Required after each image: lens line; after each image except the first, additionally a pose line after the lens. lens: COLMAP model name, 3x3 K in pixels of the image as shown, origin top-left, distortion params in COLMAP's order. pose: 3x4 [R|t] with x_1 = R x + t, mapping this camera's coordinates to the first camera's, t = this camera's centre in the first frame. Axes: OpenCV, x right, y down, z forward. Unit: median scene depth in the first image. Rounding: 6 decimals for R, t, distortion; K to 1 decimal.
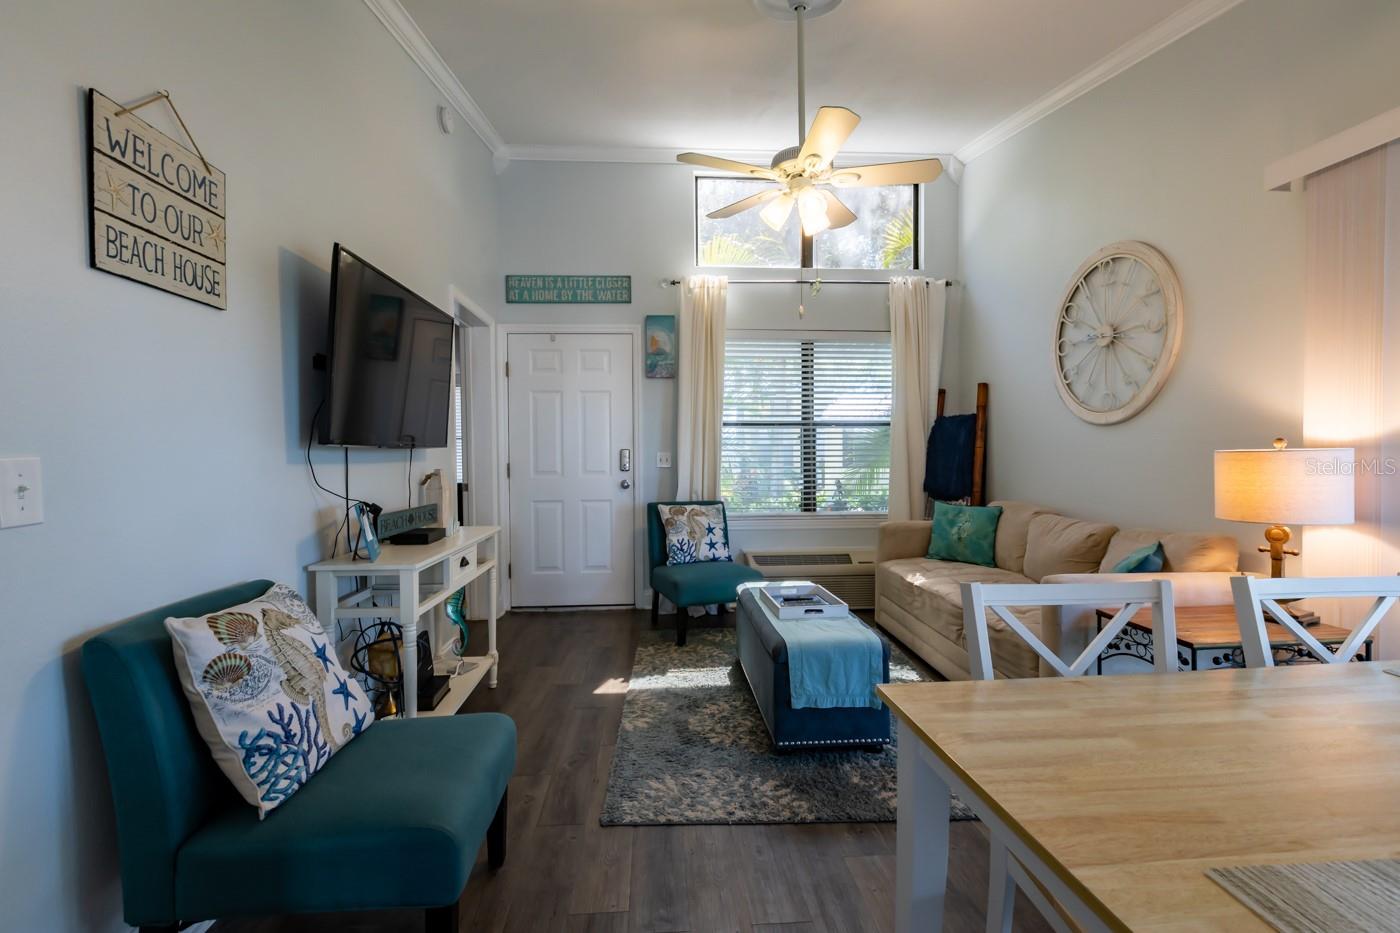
lens RADIAL K [[635.1, 0, 704.8], [0, 635.1, 461.0], [0, 0, 1]] dist [0.000882, 0.001867]
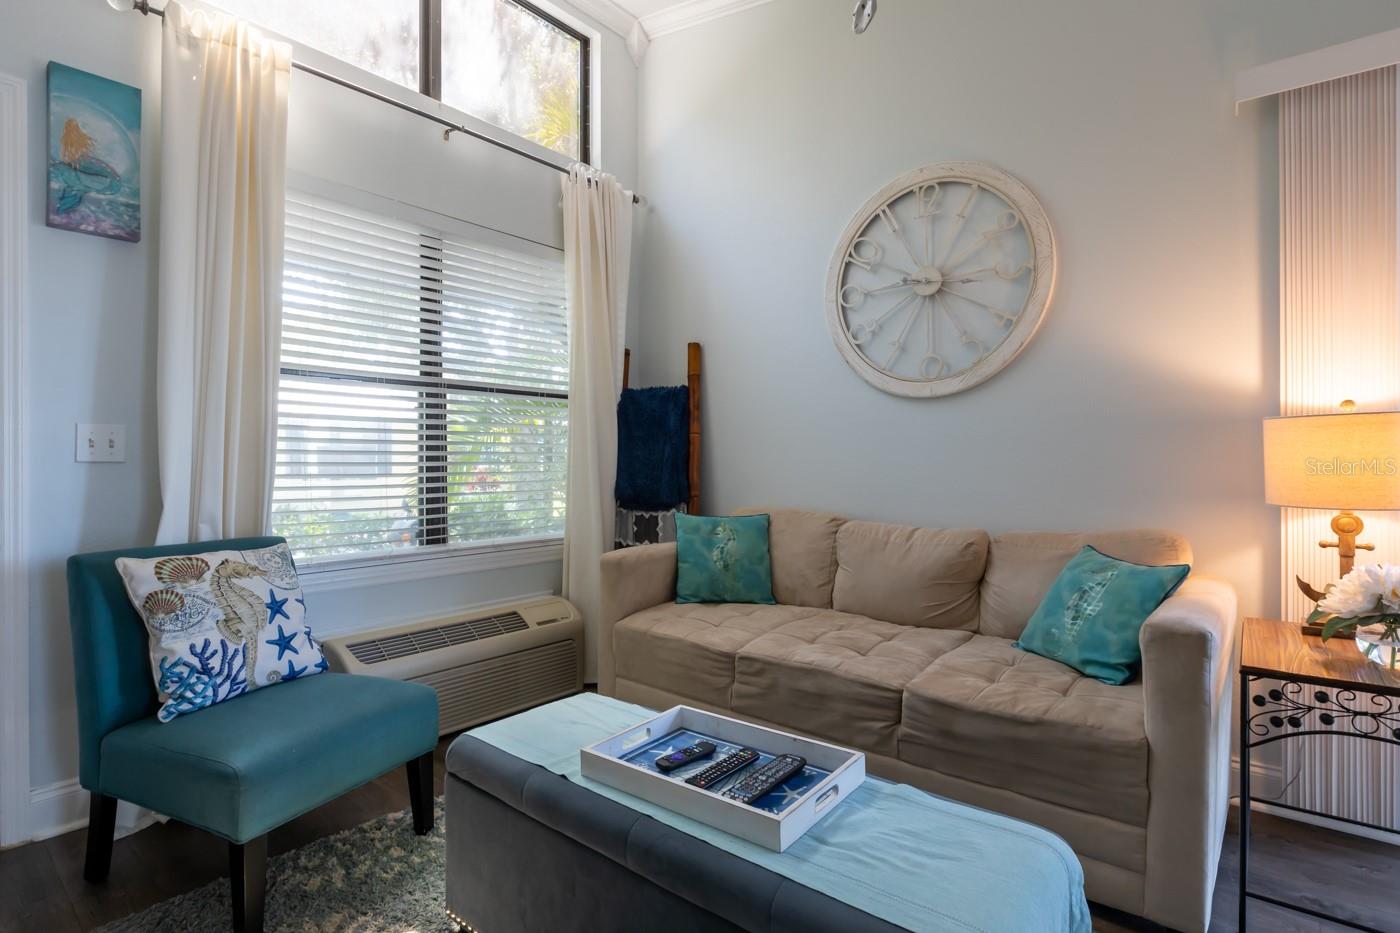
lens RADIAL K [[696.2, 0, 692.8], [0, 696.2, 456.3], [0, 0, 1]] dist [-0.004252, -0.000245]
pose [[0.700452, 0.008641, 0.713647, -0.131113], [0.009197, 0.999734, -0.021132, 0.022314], [-0.713640, 0.021366, 0.700186, 0.498155]]
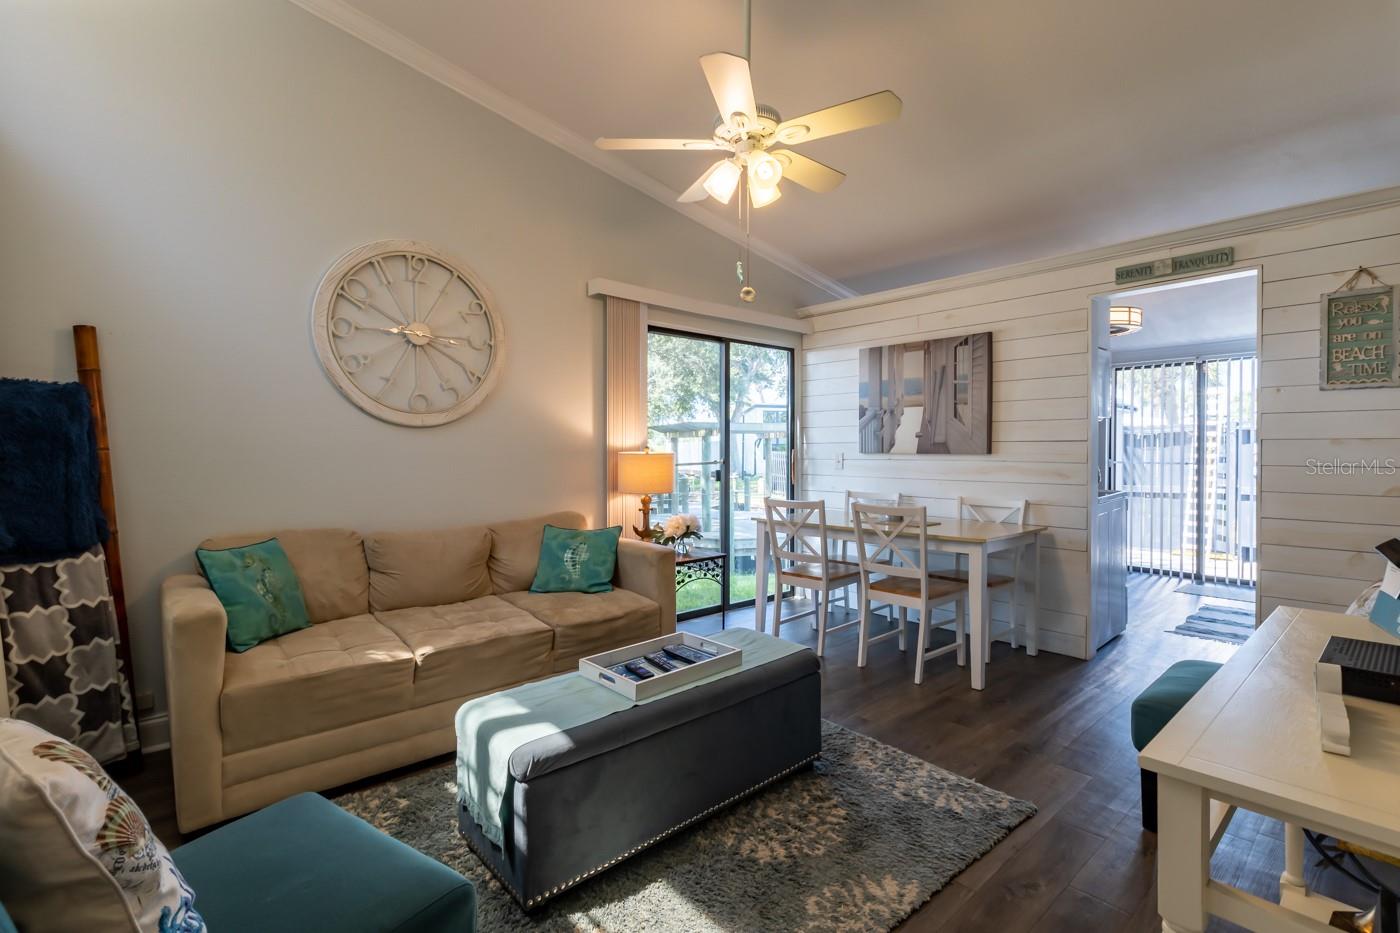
lens RADIAL K [[635.1, 0, 712.8], [0, 635.1, 458.7], [0, 0, 1]] dist [0.000882, 0.001867]
pose [[-0.611913, -0.002119, 0.790923, -0.322172], [0.017303, 0.999721, 0.016065, -0.013457], [-0.790736, 0.023515, -0.611705, 0.995940]]
